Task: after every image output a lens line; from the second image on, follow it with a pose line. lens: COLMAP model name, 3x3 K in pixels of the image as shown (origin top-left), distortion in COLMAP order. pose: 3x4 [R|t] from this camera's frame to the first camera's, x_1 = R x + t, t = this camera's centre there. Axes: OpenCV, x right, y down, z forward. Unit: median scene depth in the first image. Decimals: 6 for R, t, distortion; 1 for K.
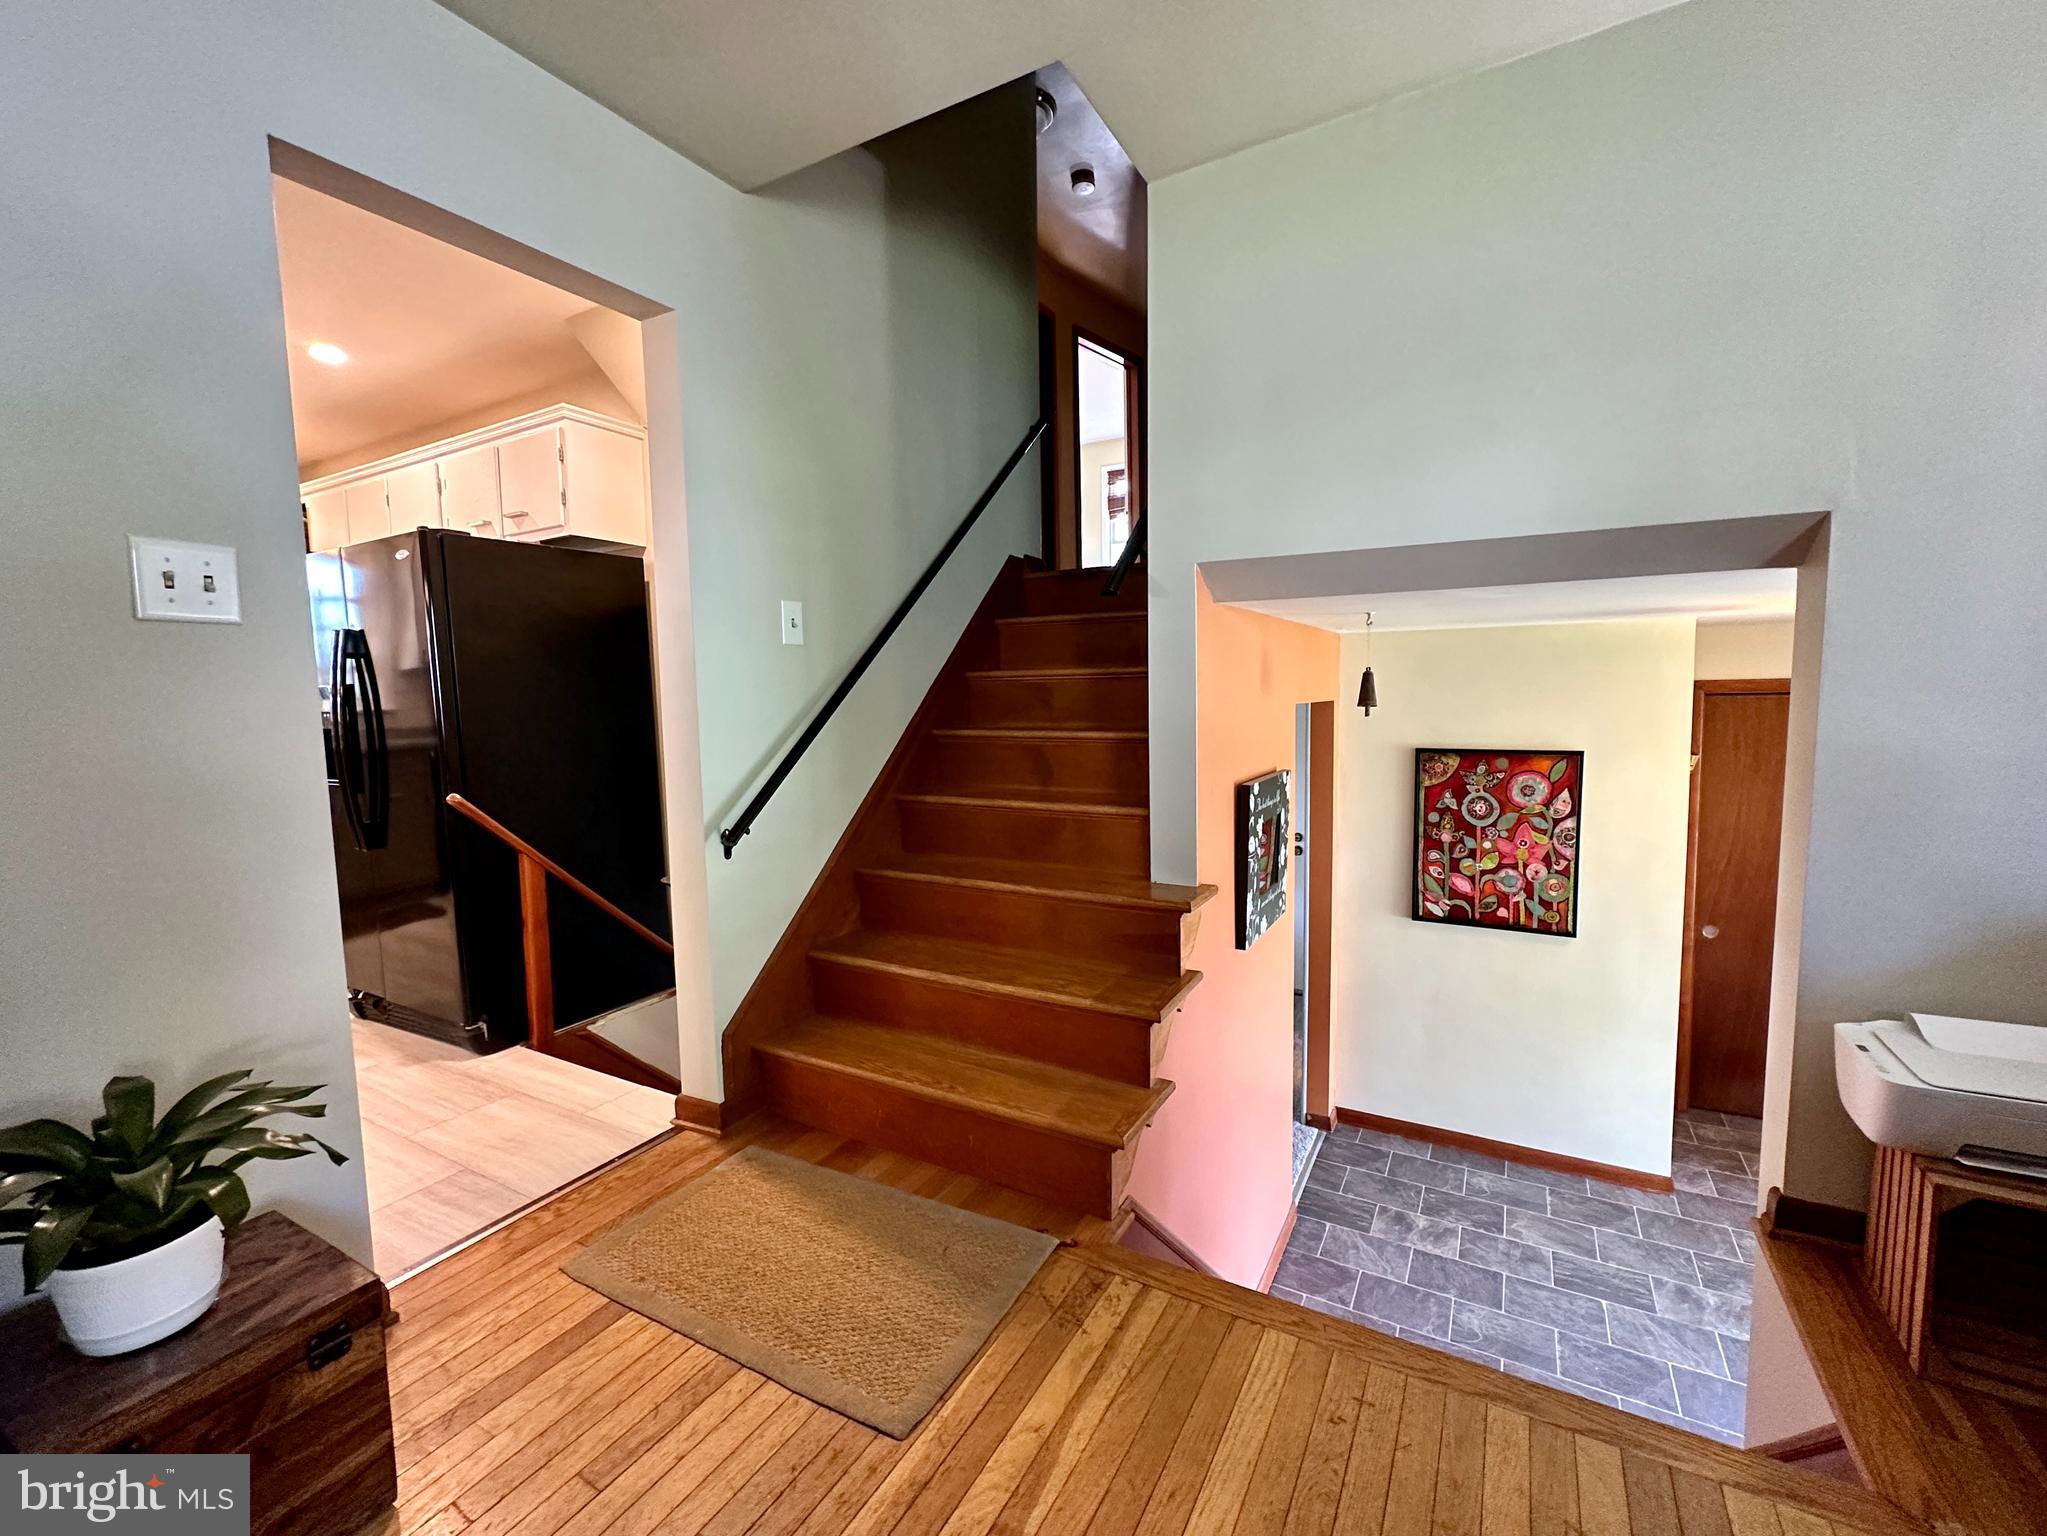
lens RADIAL K [[827.2, 0, 1036.5], [0, 827.2, 766.1], [0, 0, 1]] dist [-0.002816, 0.000118]
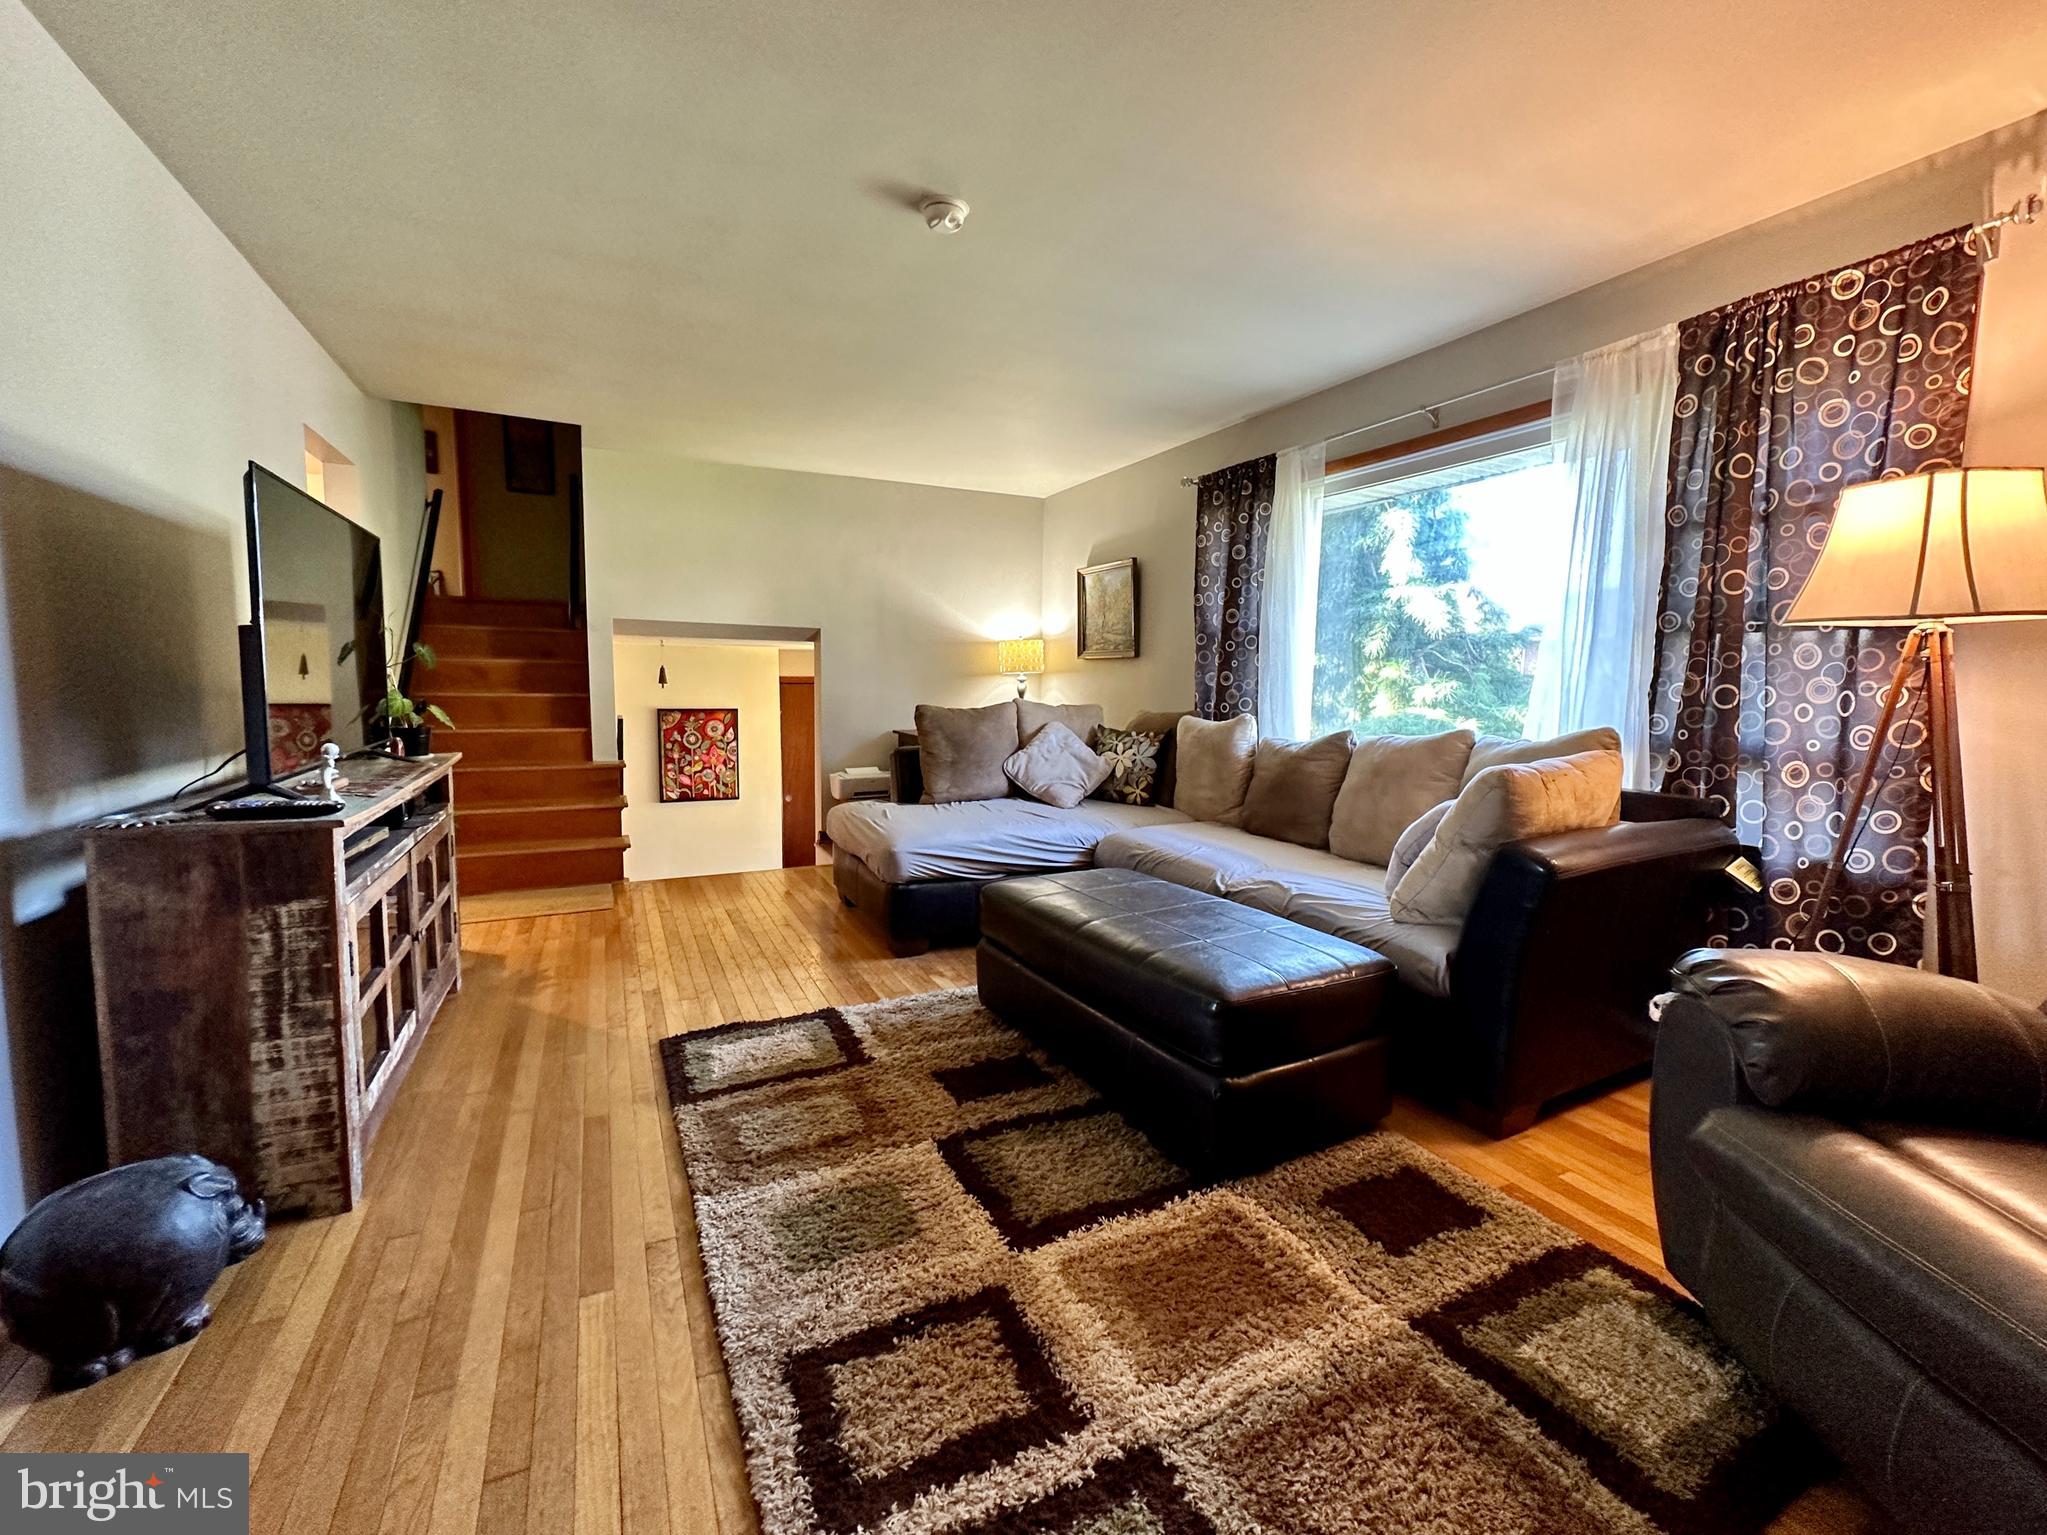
lens RADIAL K [[827.2, 0, 1035.4], [0, 827.2, 755.1], [0, 0, 1]] dist [-0.002816, 0.000118]
pose [[0.532714, -0.047974, 0.844934, -0.689539], [0.051023, 0.998396, 0.024519, 0.084006], [-0.844756, 0.030049, 0.534308, -0.727643]]
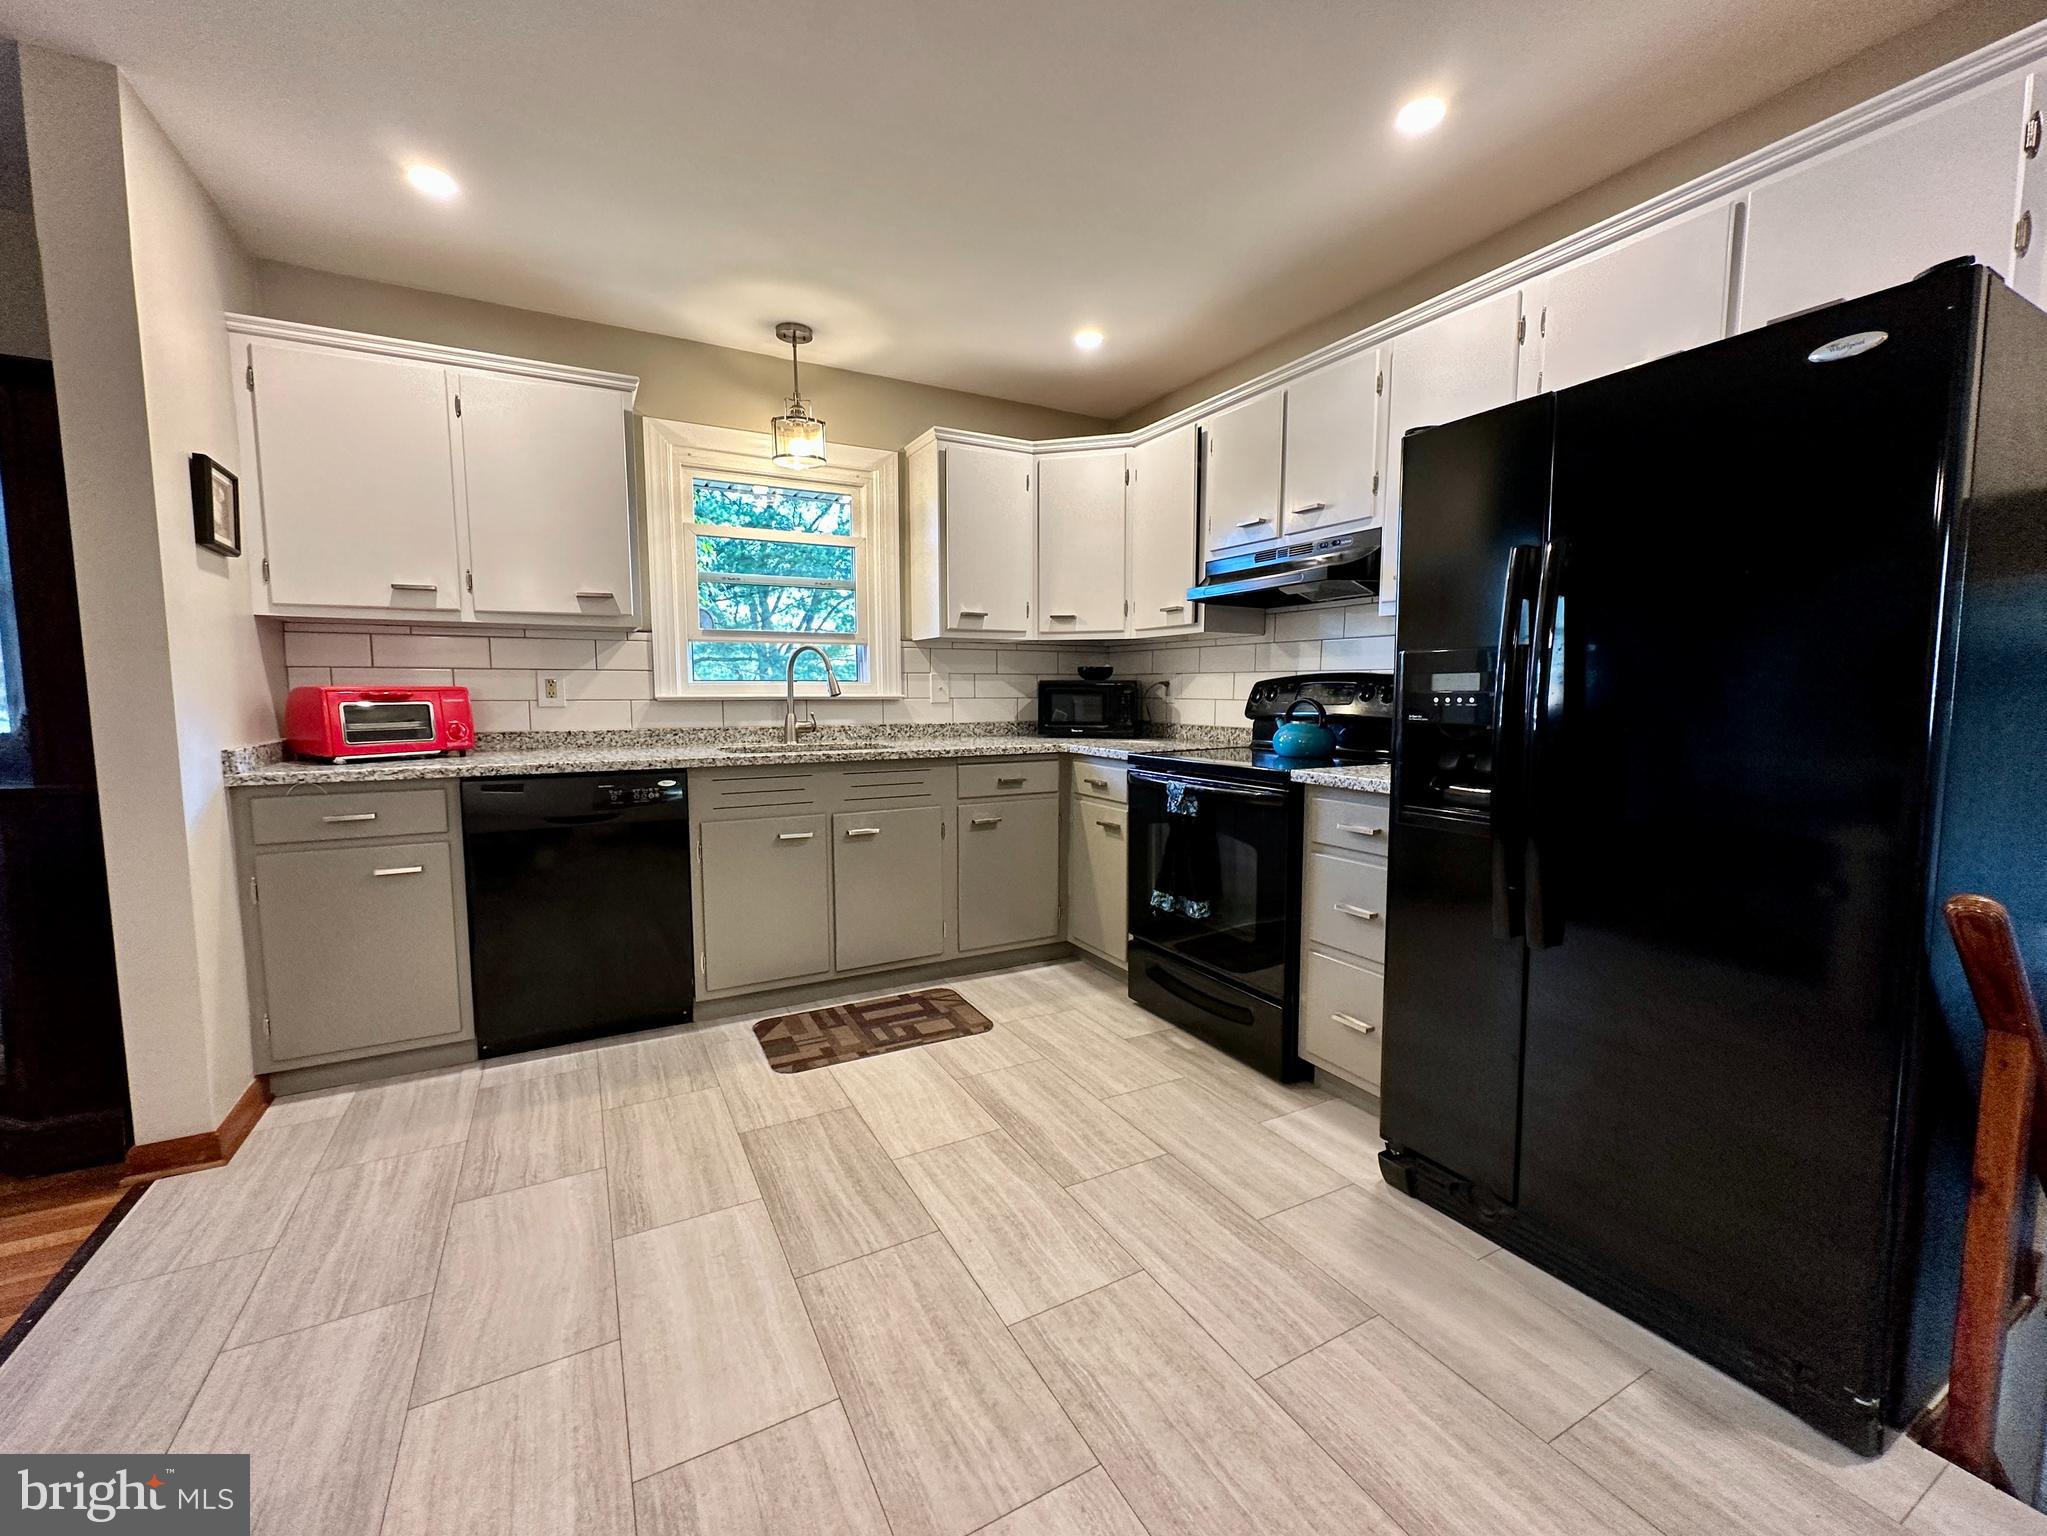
lens RADIAL K [[827.2, 0, 1013.7], [0, 827.2, 766.6], [0, 0, 1]] dist [-0.002816, 0.000118]
pose [[0.851007, 0.073459, -0.519991, -0.682138], [-0.072388, 0.997125, 0.022396, 0.003535], [0.520141, 0.018582, 0.853878, 0.301569]]
